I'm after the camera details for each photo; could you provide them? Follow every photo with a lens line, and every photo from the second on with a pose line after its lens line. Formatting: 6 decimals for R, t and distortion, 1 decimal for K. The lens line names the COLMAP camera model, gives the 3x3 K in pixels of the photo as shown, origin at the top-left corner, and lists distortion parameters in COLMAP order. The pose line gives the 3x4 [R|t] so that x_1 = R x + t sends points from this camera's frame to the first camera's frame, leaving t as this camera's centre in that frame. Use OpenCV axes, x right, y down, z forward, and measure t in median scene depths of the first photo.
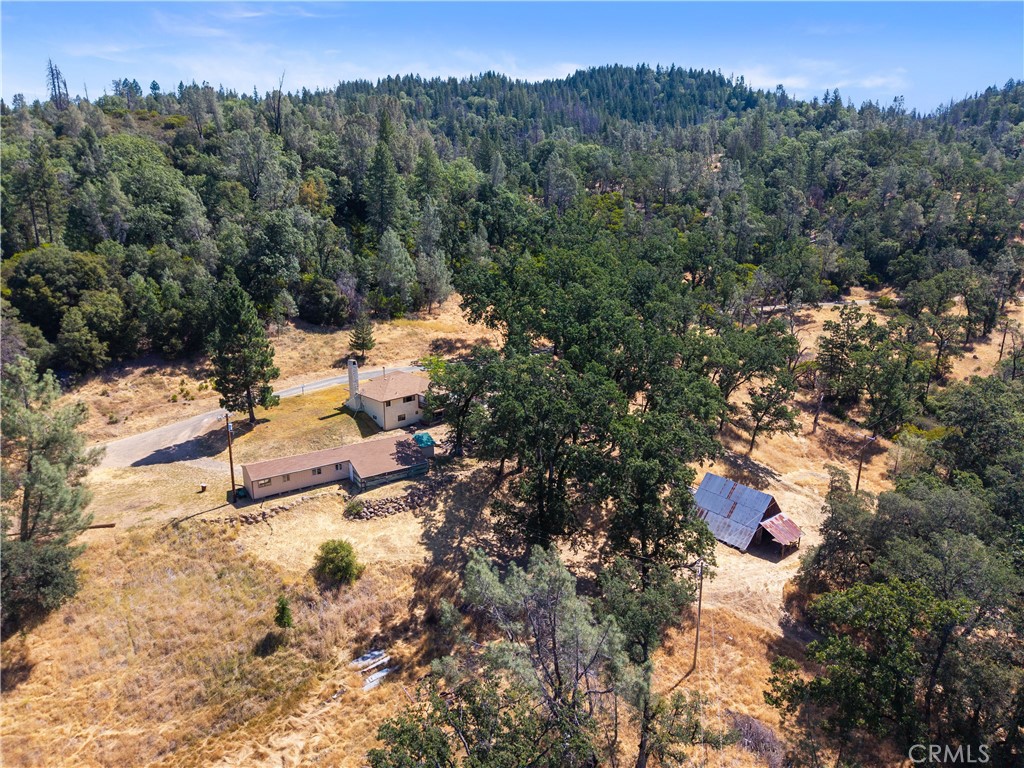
lens RADIAL K [[705.8, 0, 512.9], [0, 705.8, 385.0], [0, 0, 1]] dist [0.038015, -0.028478]
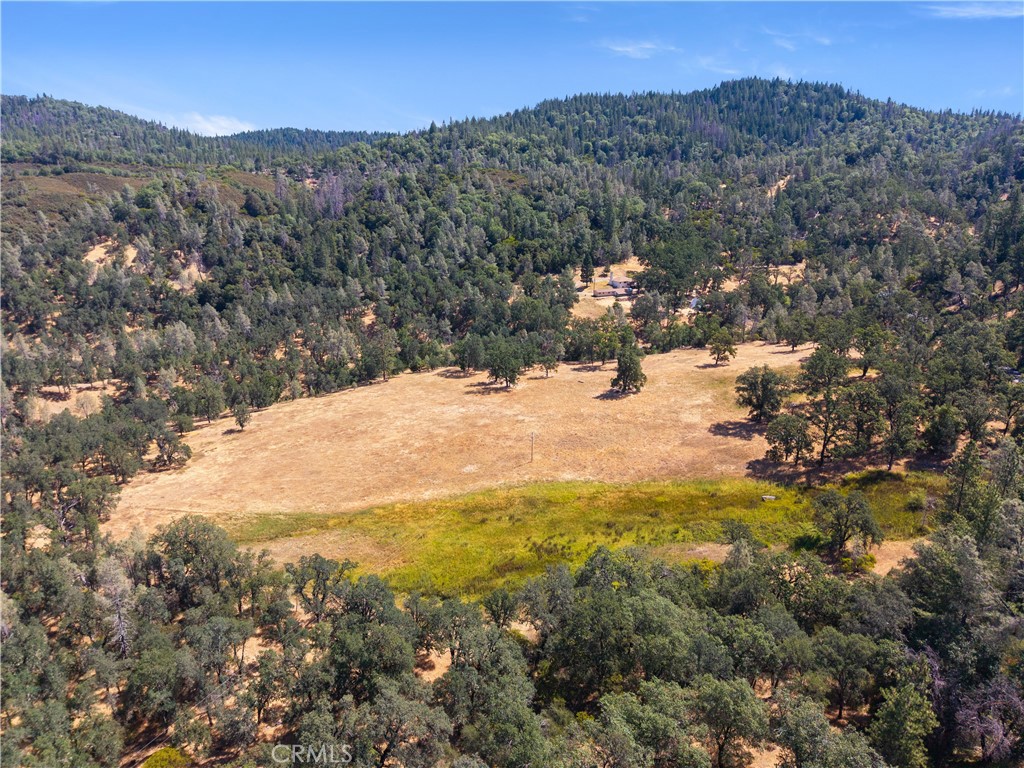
lens RADIAL K [[705.8, 0, 511.2], [0, 705.8, 384.6], [0, 0, 1]] dist [0.038015, -0.028478]
pose [[0.979269, 0.070347, -0.189956, 0.009543], [-0.061220, 0.996689, 0.053500, 0.206663], [0.193090, -0.040762, 0.980334, -1.498661]]
